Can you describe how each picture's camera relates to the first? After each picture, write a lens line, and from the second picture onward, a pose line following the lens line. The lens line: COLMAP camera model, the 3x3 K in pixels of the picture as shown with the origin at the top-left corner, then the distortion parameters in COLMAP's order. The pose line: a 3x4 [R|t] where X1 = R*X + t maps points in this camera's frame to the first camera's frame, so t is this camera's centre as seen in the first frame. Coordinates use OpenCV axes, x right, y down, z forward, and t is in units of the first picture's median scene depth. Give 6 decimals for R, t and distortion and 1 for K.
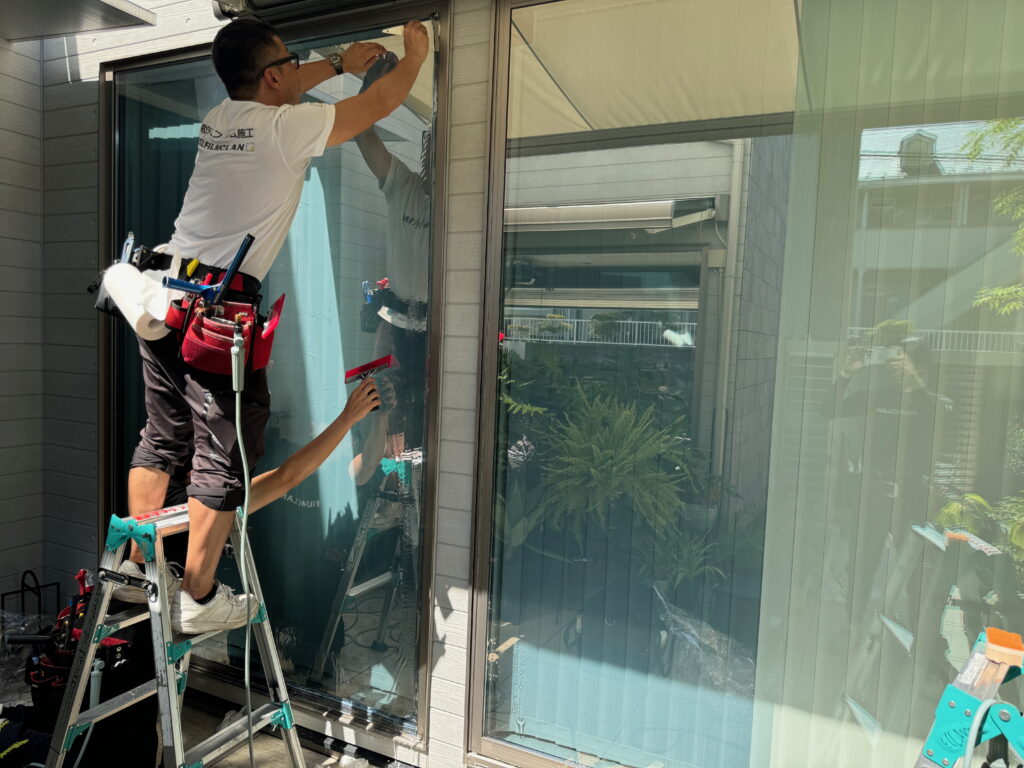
lens RADIAL K [[720.0, 0, 512.0], [0, 720.0, 384.0], [0, 0, 1]] dist [0.005438, 0.000364]
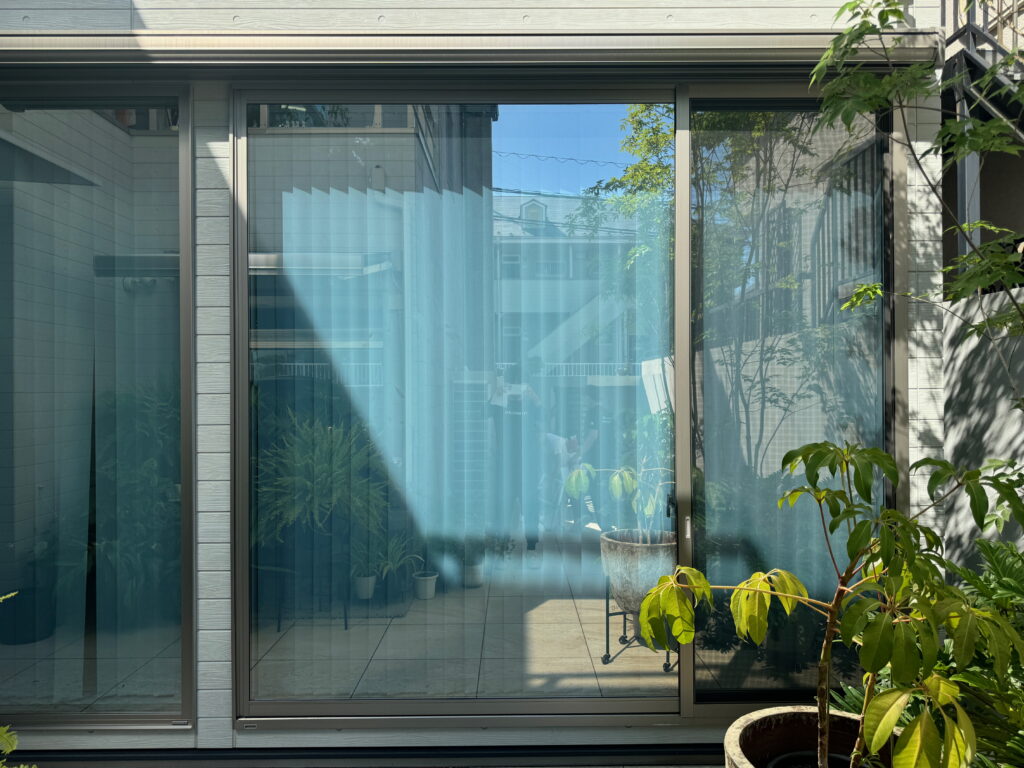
lens RADIAL K [[720.0, 0, 512.0], [0, 720.0, 384.0], [0, 0, 1]] dist [0.005438, 0.000364]
pose [[0.892673, -0.044514, 0.448502, -0.139574], [0.066919, 0.997171, -0.034221, 0.024482], [-0.445710, 0.060561, 0.893127, -0.237977]]
